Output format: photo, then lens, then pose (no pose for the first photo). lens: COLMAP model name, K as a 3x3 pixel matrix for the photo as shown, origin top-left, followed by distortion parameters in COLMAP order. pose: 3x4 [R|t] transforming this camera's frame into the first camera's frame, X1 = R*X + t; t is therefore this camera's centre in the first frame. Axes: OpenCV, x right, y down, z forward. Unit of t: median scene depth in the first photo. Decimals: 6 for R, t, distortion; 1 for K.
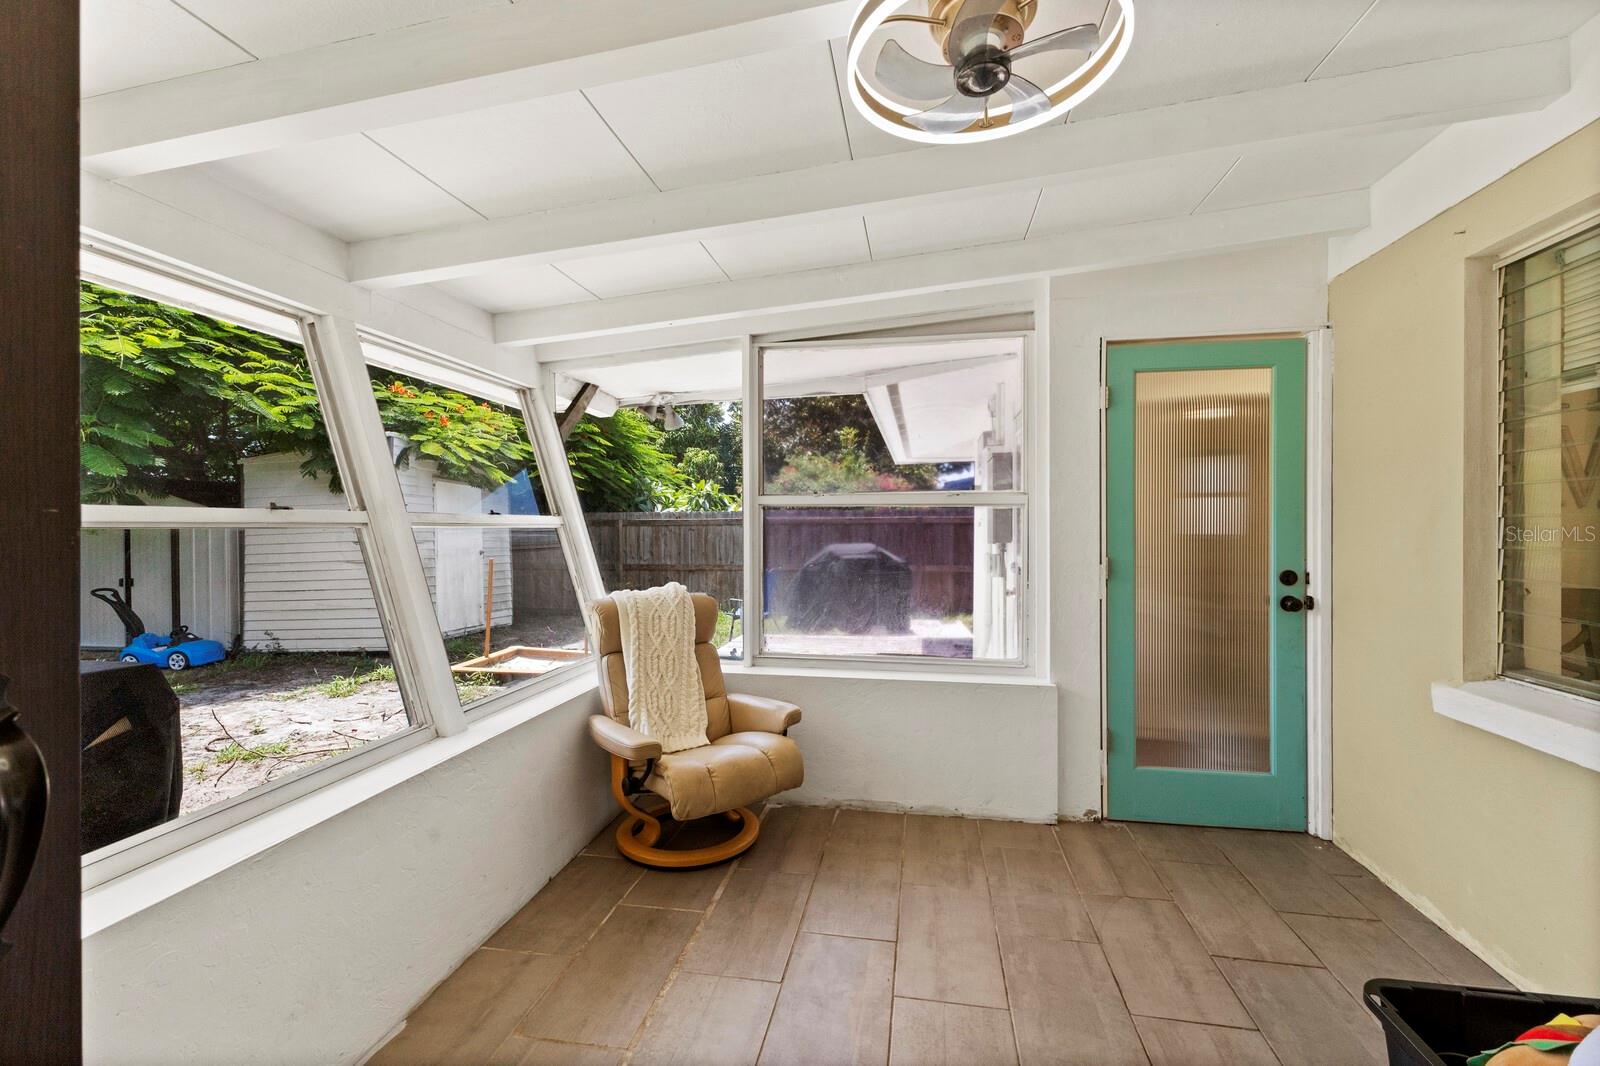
lens RADIAL K [[697.5, 0, 798.9], [0, 697.5, 528.6], [0, 0, 1]] dist [0.011095, -0.004145]
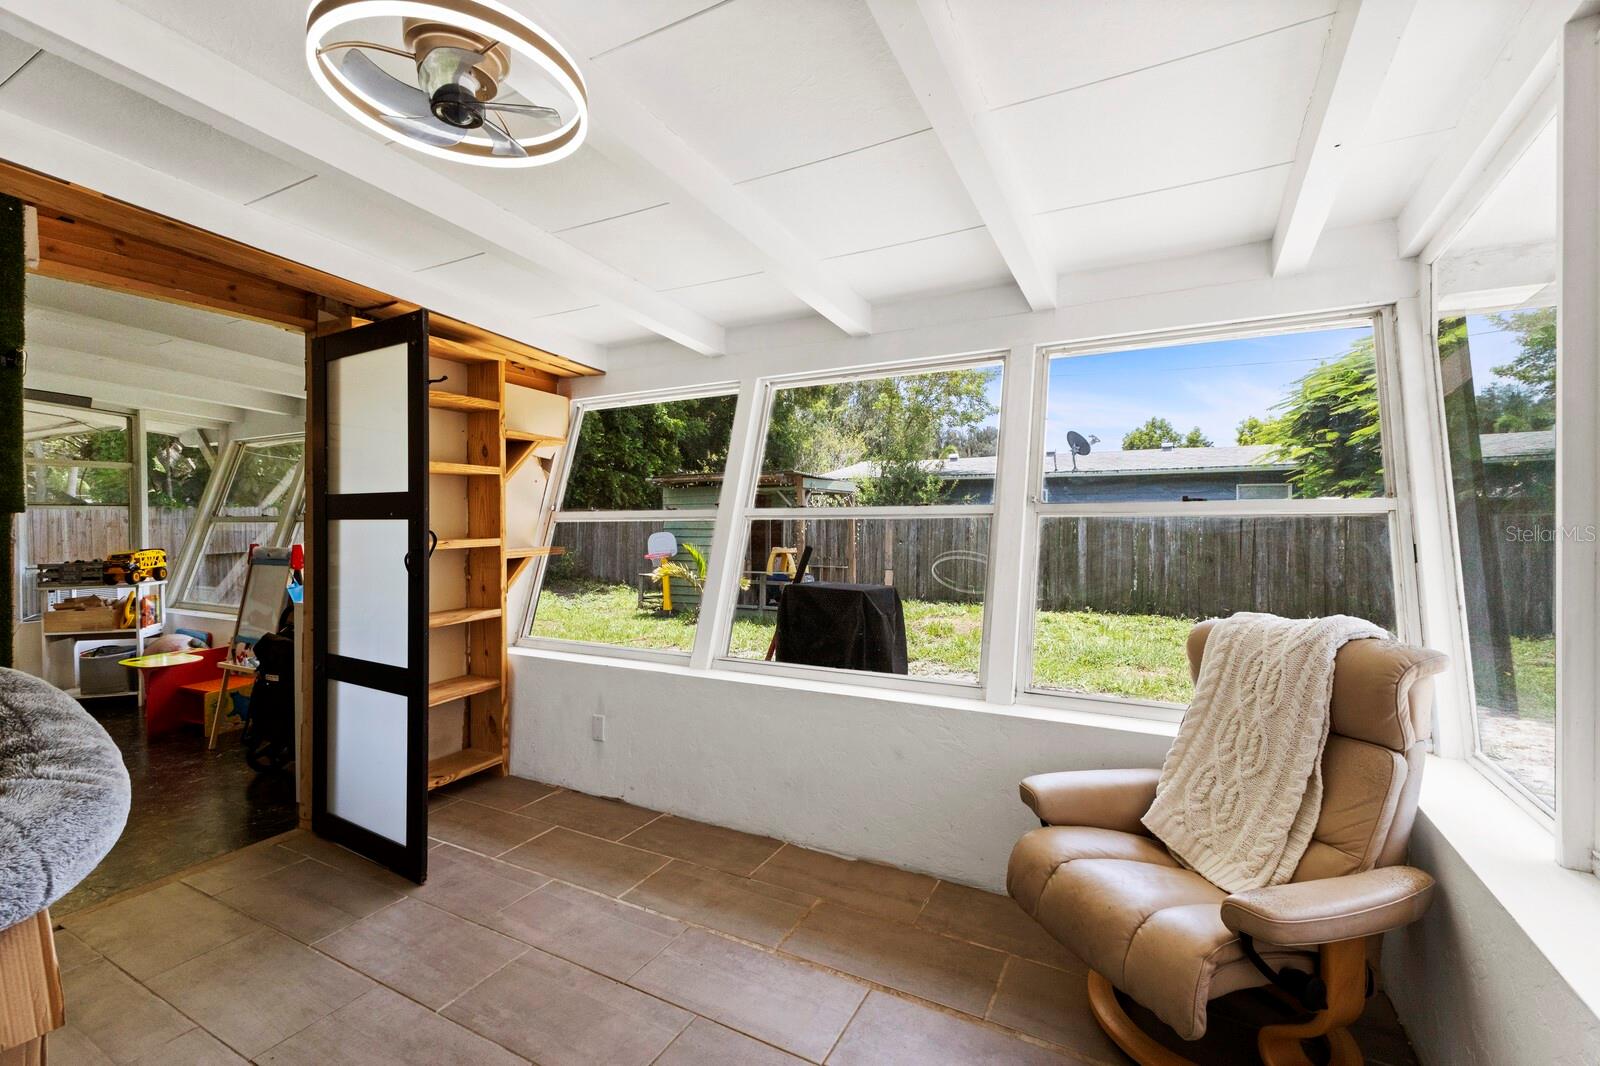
lens RADIAL K [[697.5, 0, 795.2], [0, 697.5, 532.3], [0, 0, 1]] dist [0.011095, -0.004145]
pose [[-0.312762, 0.017369, -0.949673, 0.727785], [-0.002386, 0.999815, 0.019071, 0.002747], [0.949828, 0.008230, -0.312663, 1.166360]]
